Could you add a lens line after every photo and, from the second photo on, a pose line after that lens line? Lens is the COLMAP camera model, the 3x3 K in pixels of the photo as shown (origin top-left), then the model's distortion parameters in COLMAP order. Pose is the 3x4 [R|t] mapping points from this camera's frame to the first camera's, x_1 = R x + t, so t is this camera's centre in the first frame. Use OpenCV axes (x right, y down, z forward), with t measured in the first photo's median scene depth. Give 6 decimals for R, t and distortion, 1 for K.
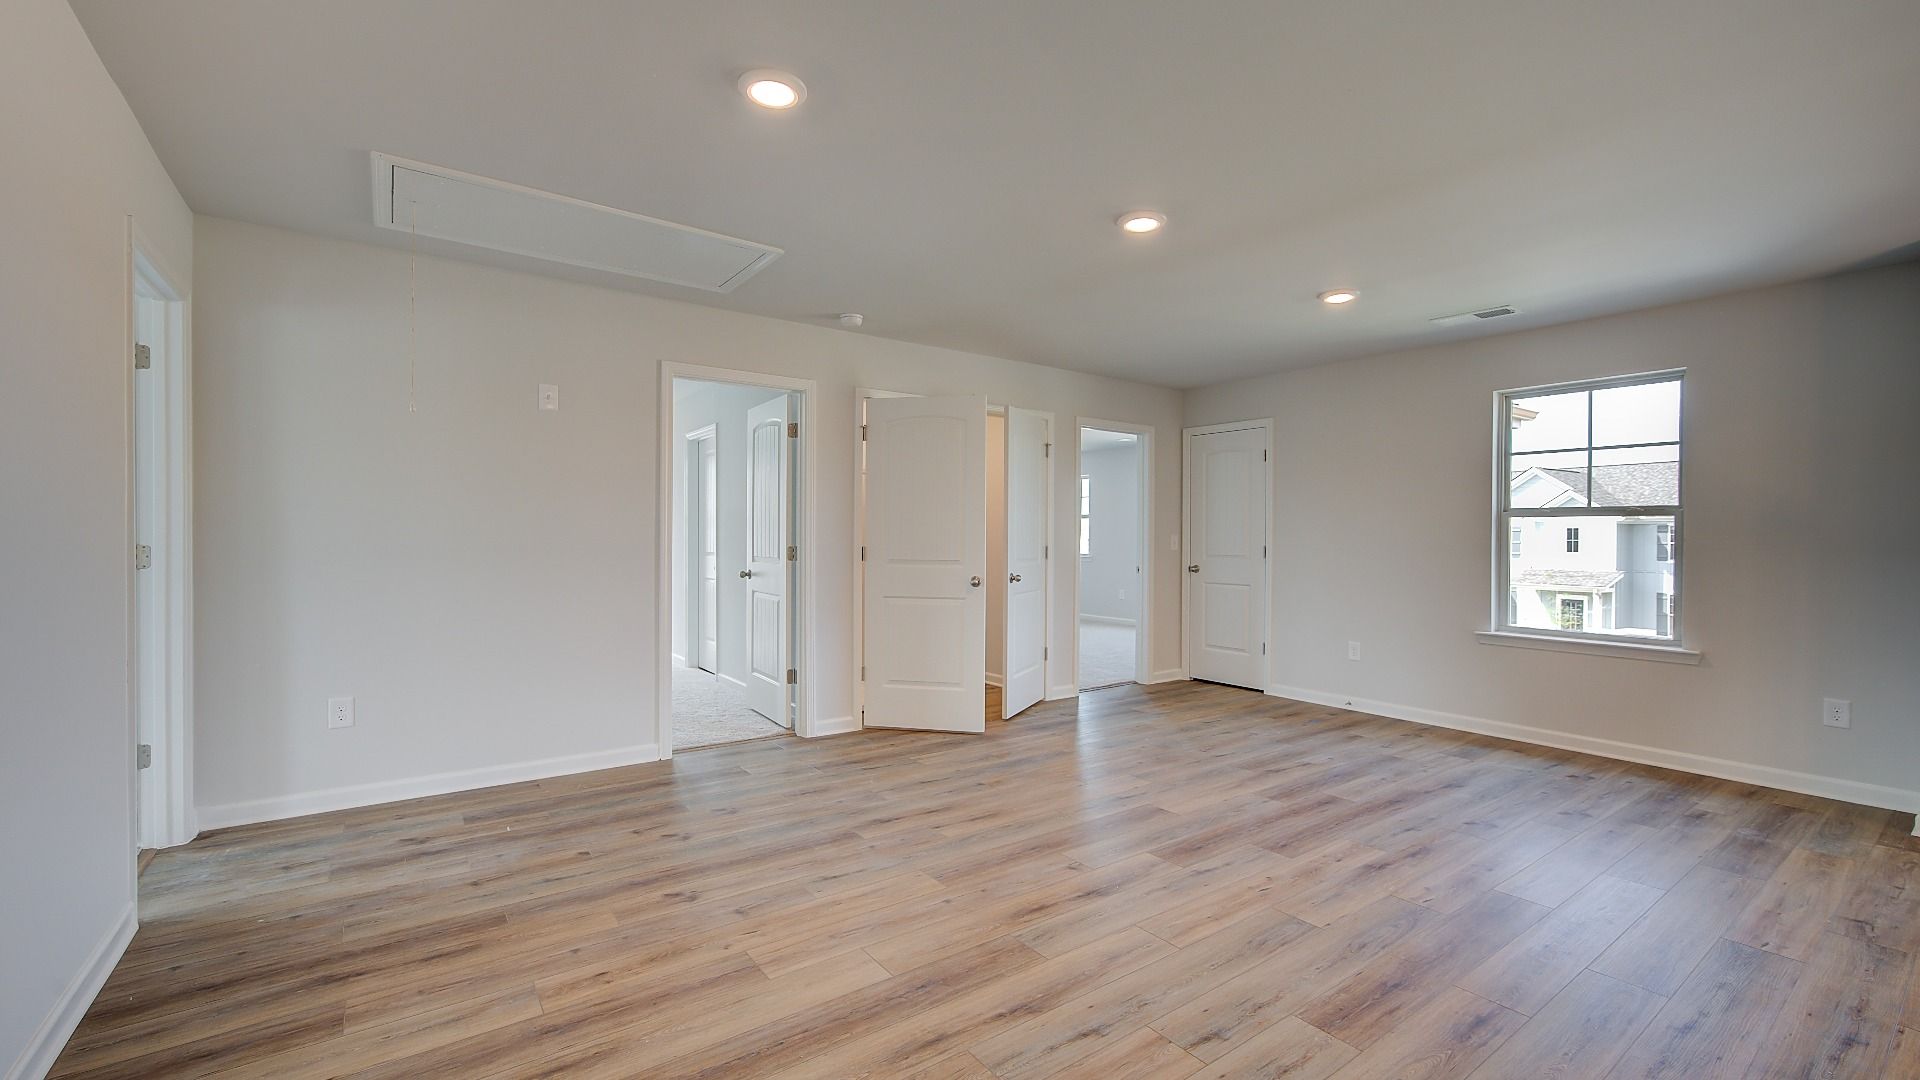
lens RADIAL K [[773.6, 0, 959.6], [0, 773.6, 552.9], [0, 0, 1]] dist [-0.002537, -0.000605]
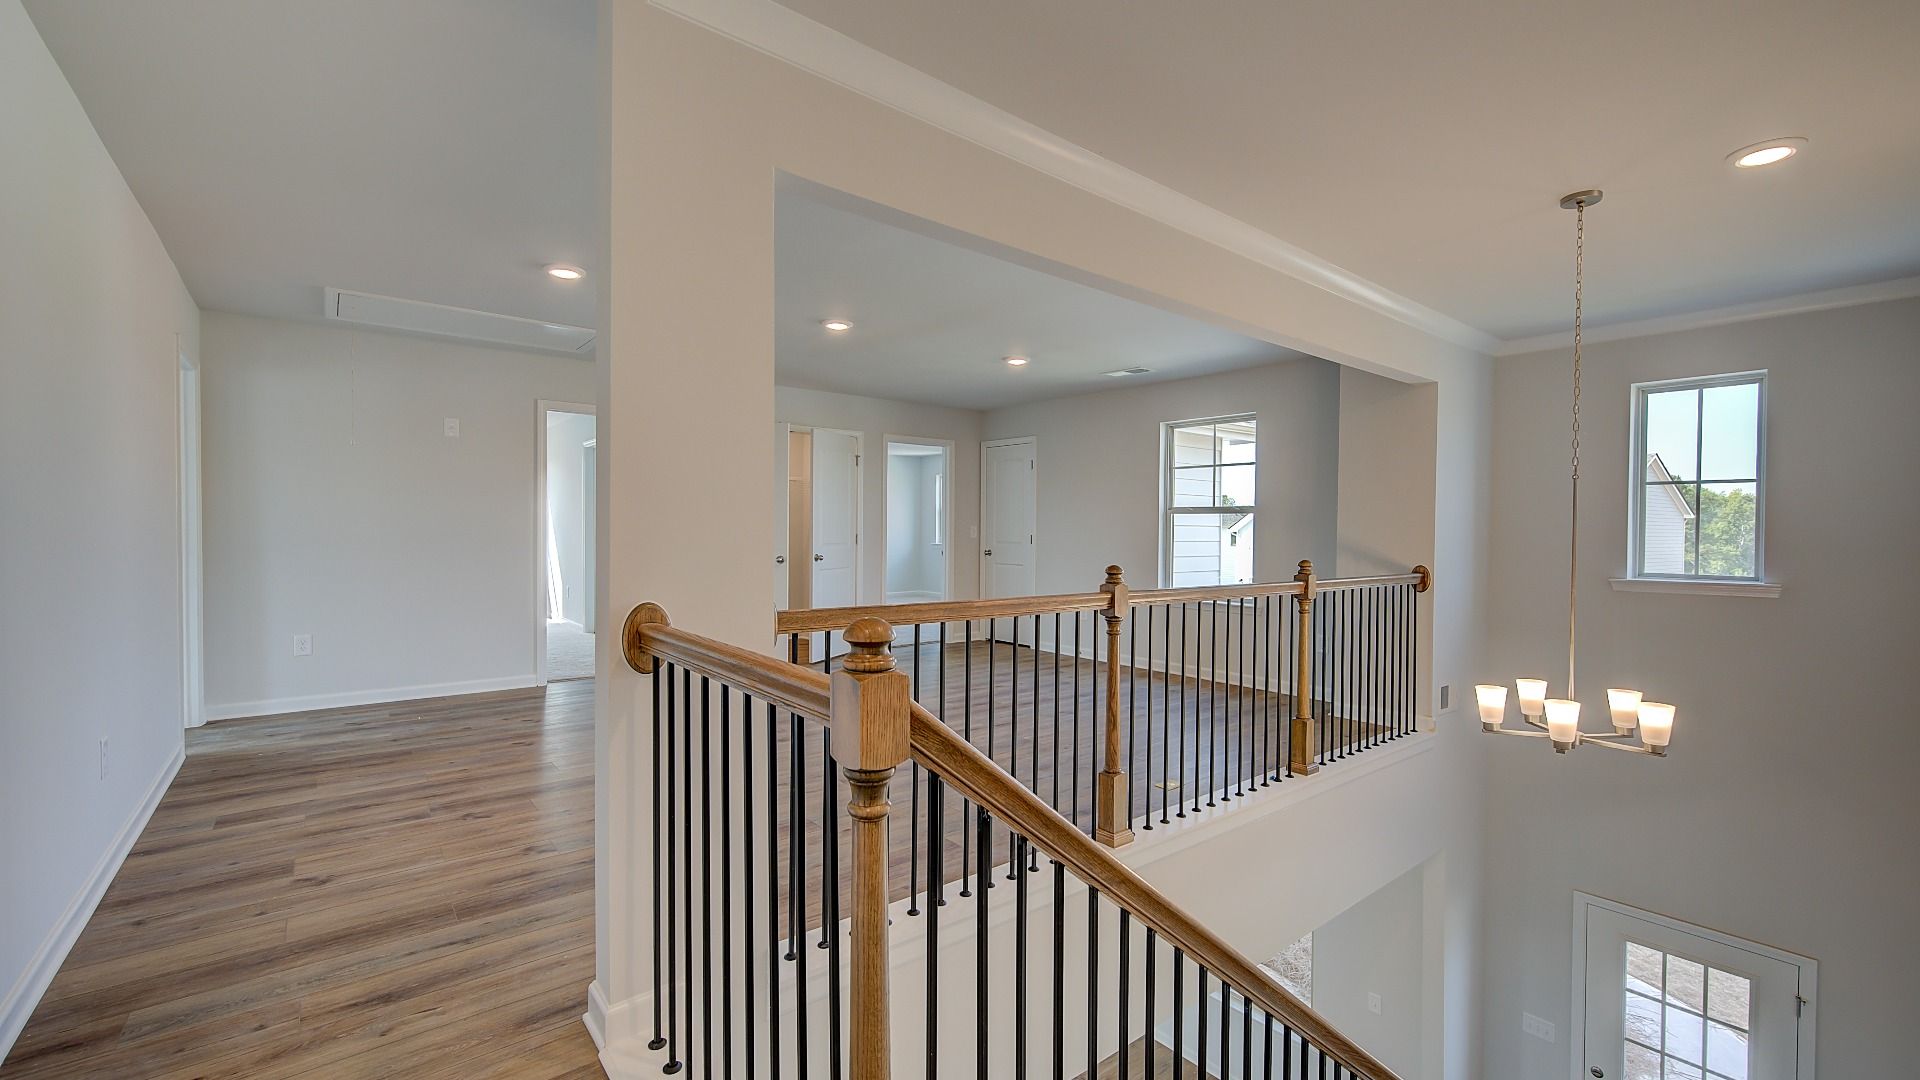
lens RADIAL K [[773.6, 0, 960.3], [0, 773.6, 549.4], [0, 0, 1]] dist [-0.002537, -0.000605]
pose [[0.998630, 0.000413, 0.052331, 0.309231], [-0.000765, 0.999977, 0.006703, 0.011728], [-0.052327, -0.006734, 0.998607, -0.441894]]
